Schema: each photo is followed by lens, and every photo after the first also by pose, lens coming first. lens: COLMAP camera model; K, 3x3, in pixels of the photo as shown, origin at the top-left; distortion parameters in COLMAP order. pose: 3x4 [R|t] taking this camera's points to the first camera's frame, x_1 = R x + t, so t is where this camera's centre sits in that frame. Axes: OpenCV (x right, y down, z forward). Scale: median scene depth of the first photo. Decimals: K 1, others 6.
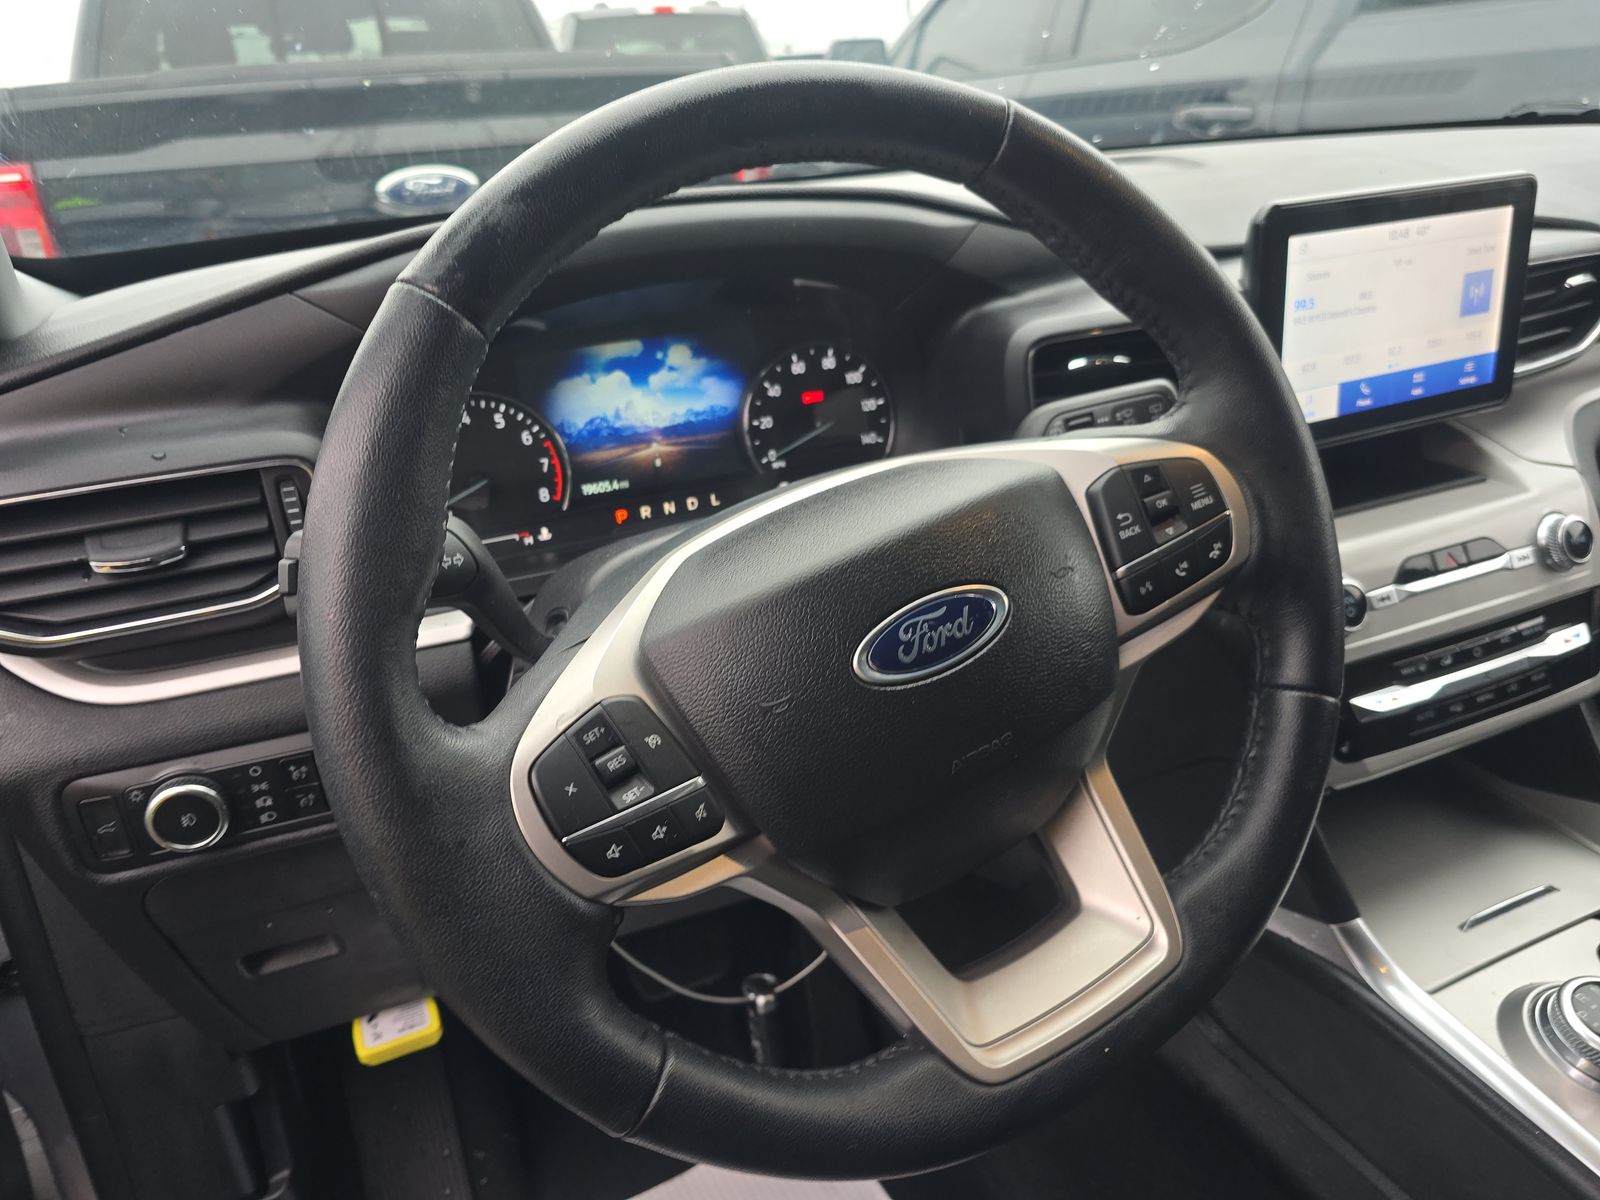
lens RADIAL K [[1070.2, 0, 800.0], [0, 1070.2, 600.0], [0, 0, 1]] dist [0.042887, -0.051771]
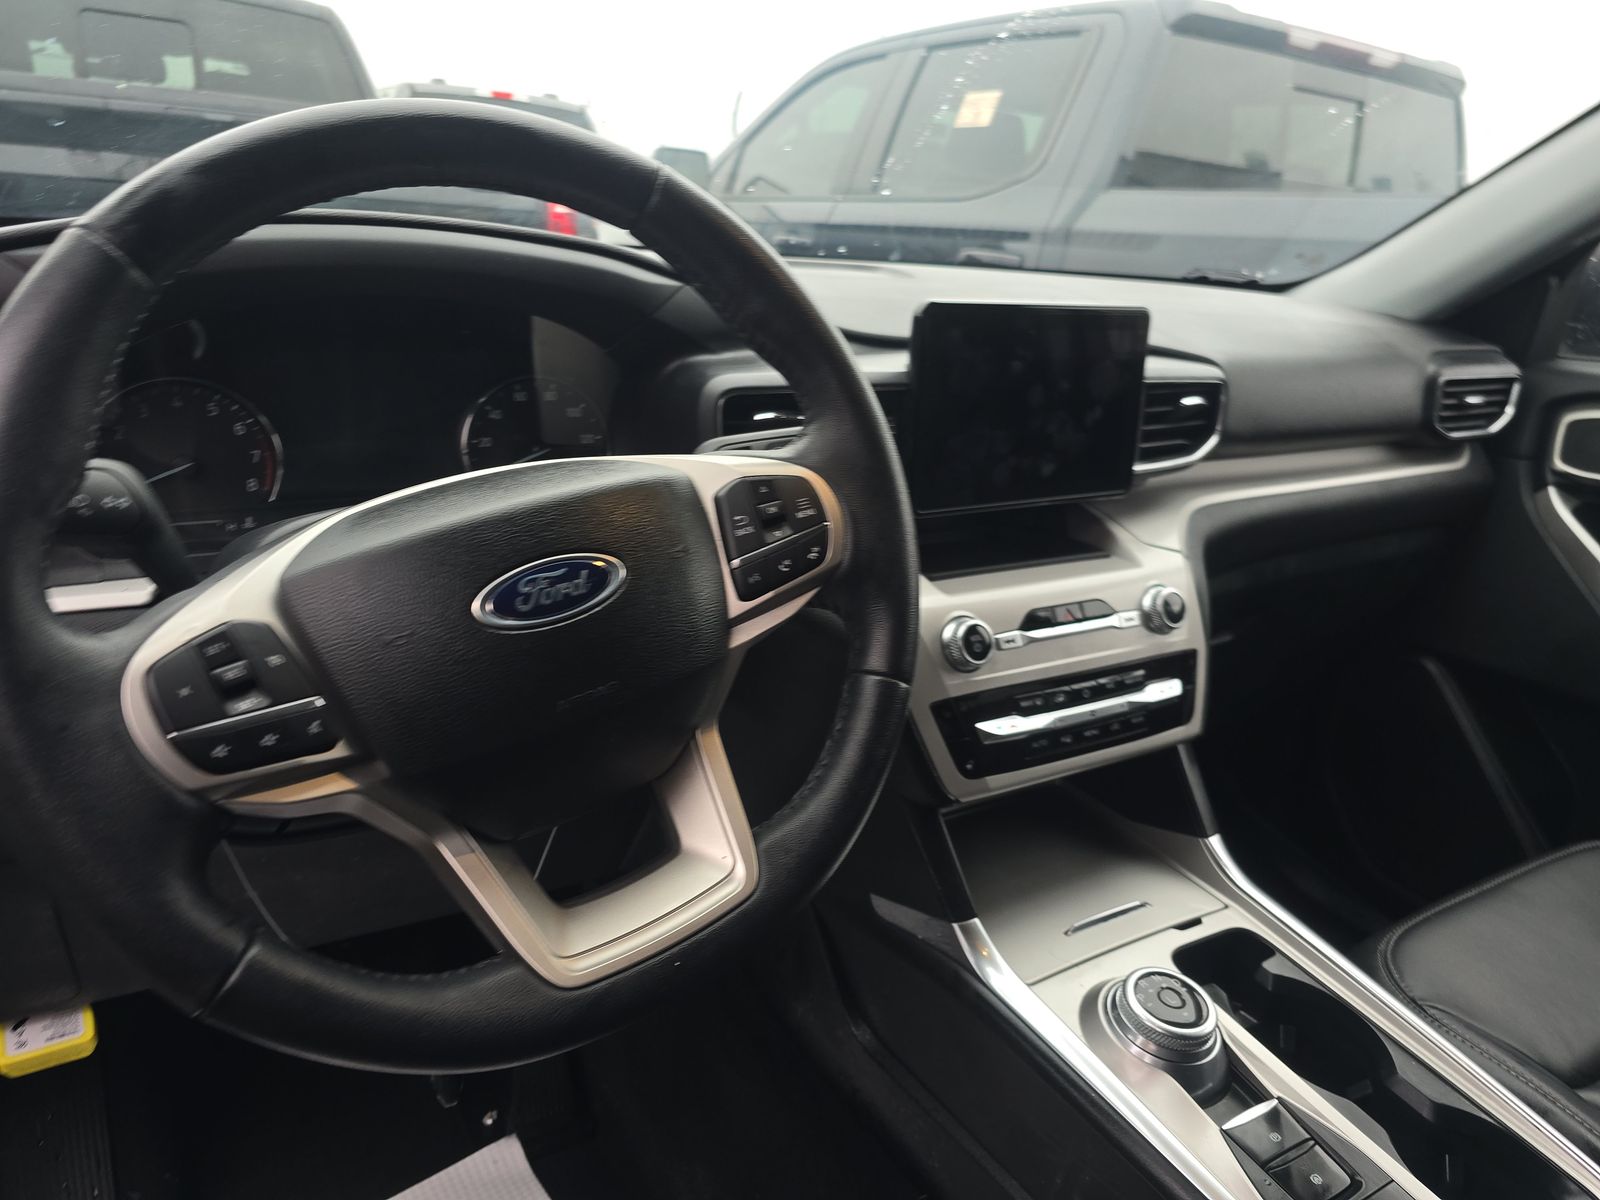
lens RADIAL K [[1070.2, 0, 800.0], [0, 1070.2, 600.0], [0, 0, 1]] dist [0.042887, -0.051771]
pose [[0.981853, 0.077804, 0.172946, 0.113190], [-0.061820, 0.993463, -0.095966, 0.082280], [-0.179282, 0.083533, 0.980245, -0.110545]]
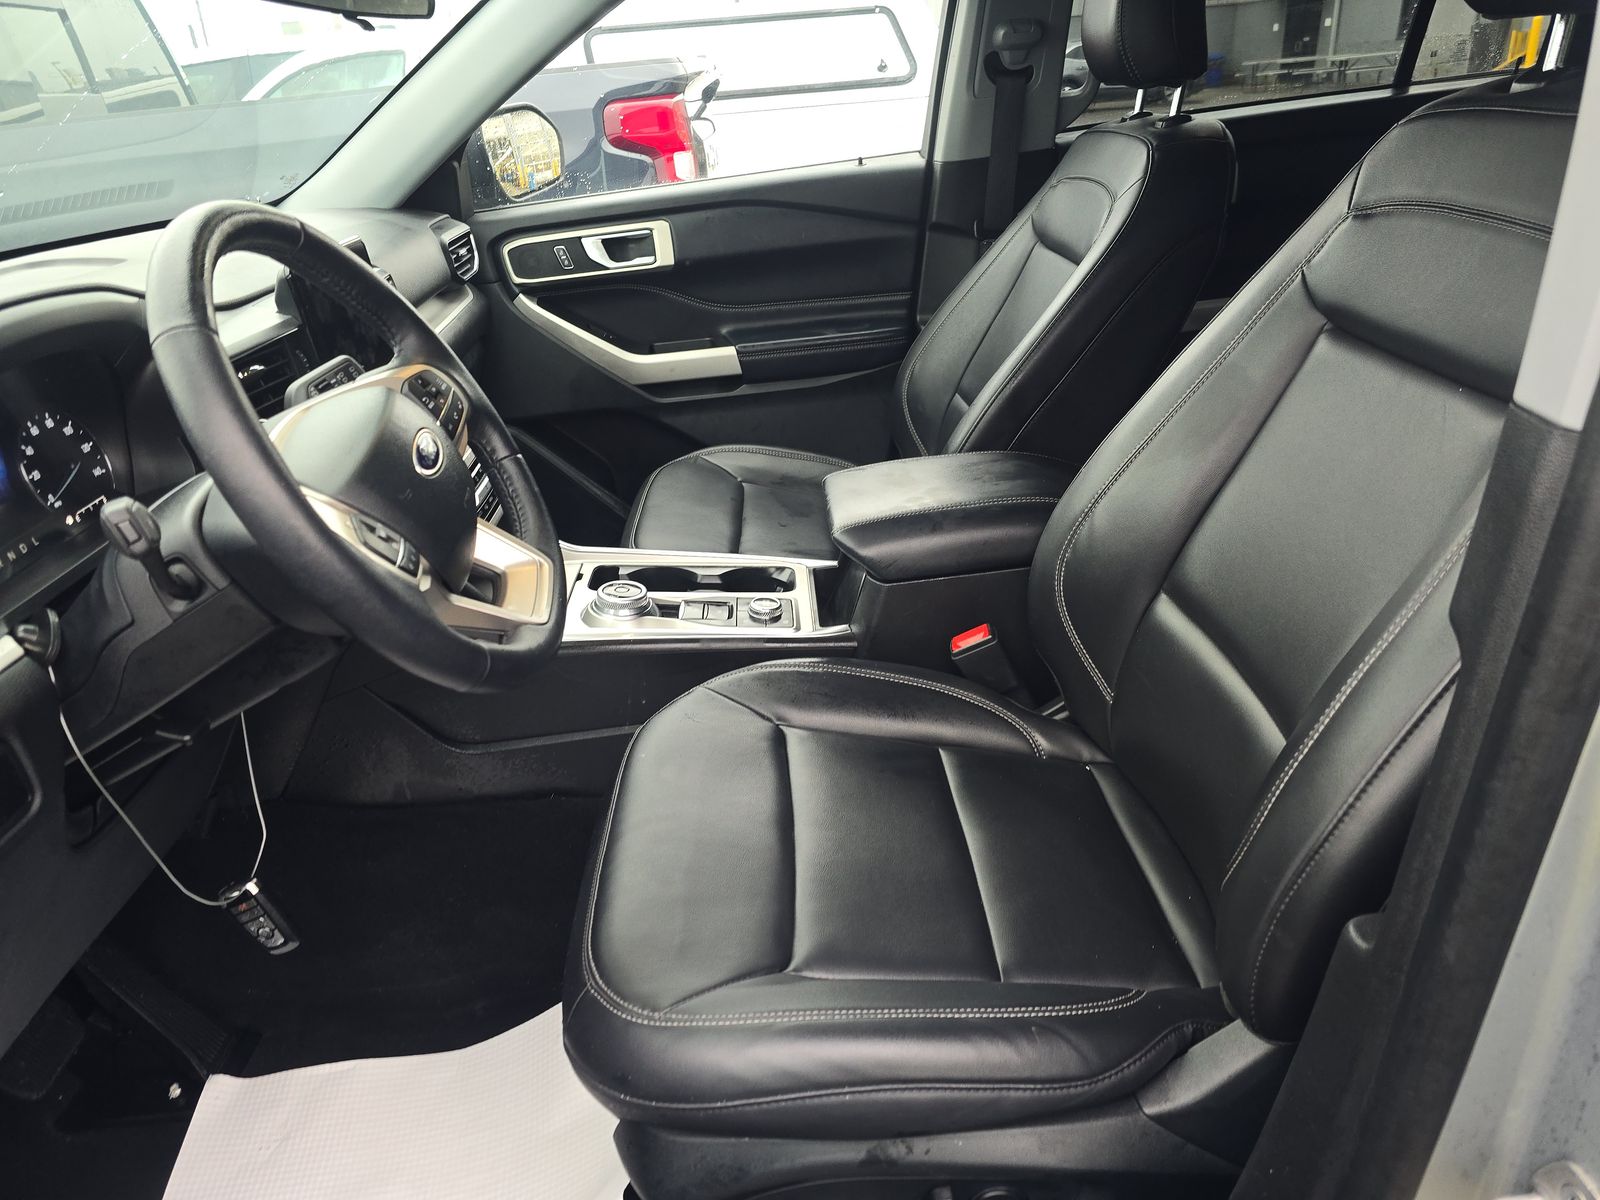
lens RADIAL K [[1070.2, 0, 800.0], [0, 1070.2, 600.0], [0, 0, 1]] dist [0.042887, -0.051771]
pose [[0.369698, -0.375705, 0.849805, -0.883851], [0.441948, 0.875622, 0.194854, 0.120341], [-0.817316, 0.303532, 0.489758, -0.334967]]
